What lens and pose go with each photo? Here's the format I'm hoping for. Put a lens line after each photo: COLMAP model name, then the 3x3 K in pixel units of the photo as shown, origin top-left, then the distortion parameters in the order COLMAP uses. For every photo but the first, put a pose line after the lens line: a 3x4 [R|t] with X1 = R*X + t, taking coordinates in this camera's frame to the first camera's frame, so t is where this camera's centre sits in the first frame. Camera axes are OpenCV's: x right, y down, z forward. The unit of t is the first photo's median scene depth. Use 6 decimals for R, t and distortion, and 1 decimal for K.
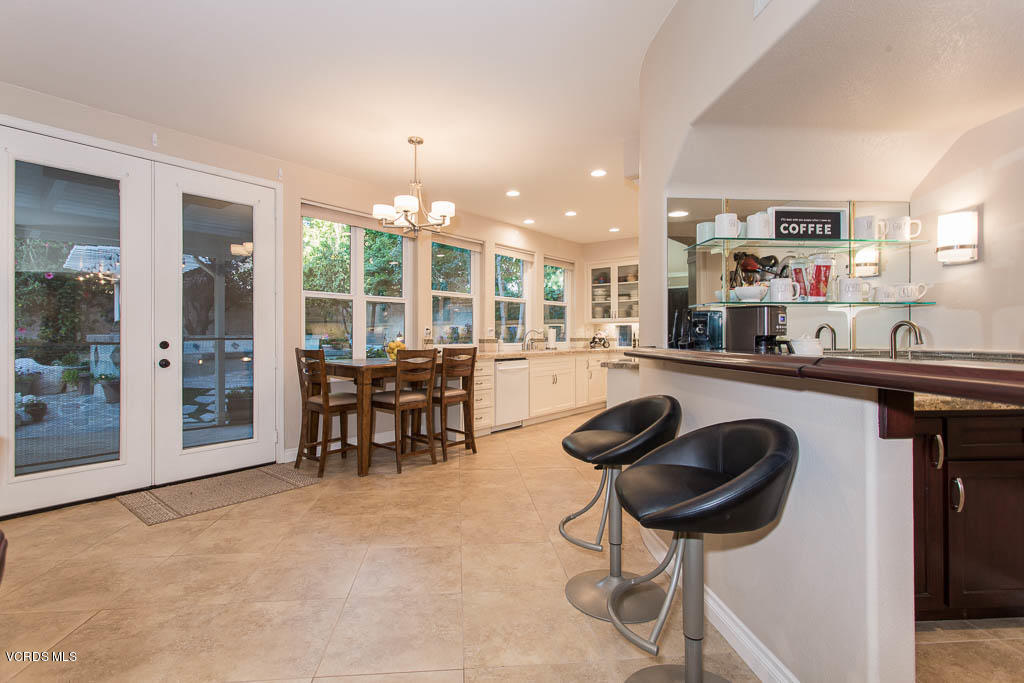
lens RADIAL K [[486.6, 0, 510.4], [0, 486.6, 334.1], [0, 0, 1]] dist [-0.002059, 0.003024]
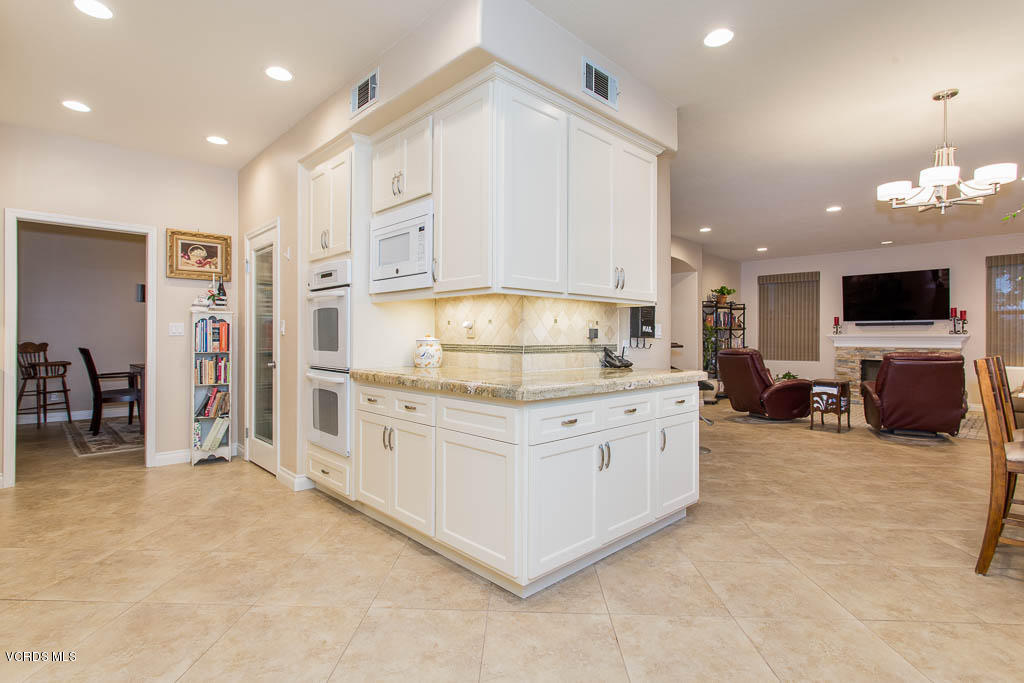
lens RADIAL K [[486.6, 0, 508.5], [0, 486.6, 338.9], [0, 0, 1]] dist [-0.002059, 0.003024]
pose [[-0.989192, -0.005378, 0.146527, 0.188955], [-0.005200, 0.999985, 0.001599, 0.004042], [-0.146533, 0.000819, -0.989205, 0.892036]]
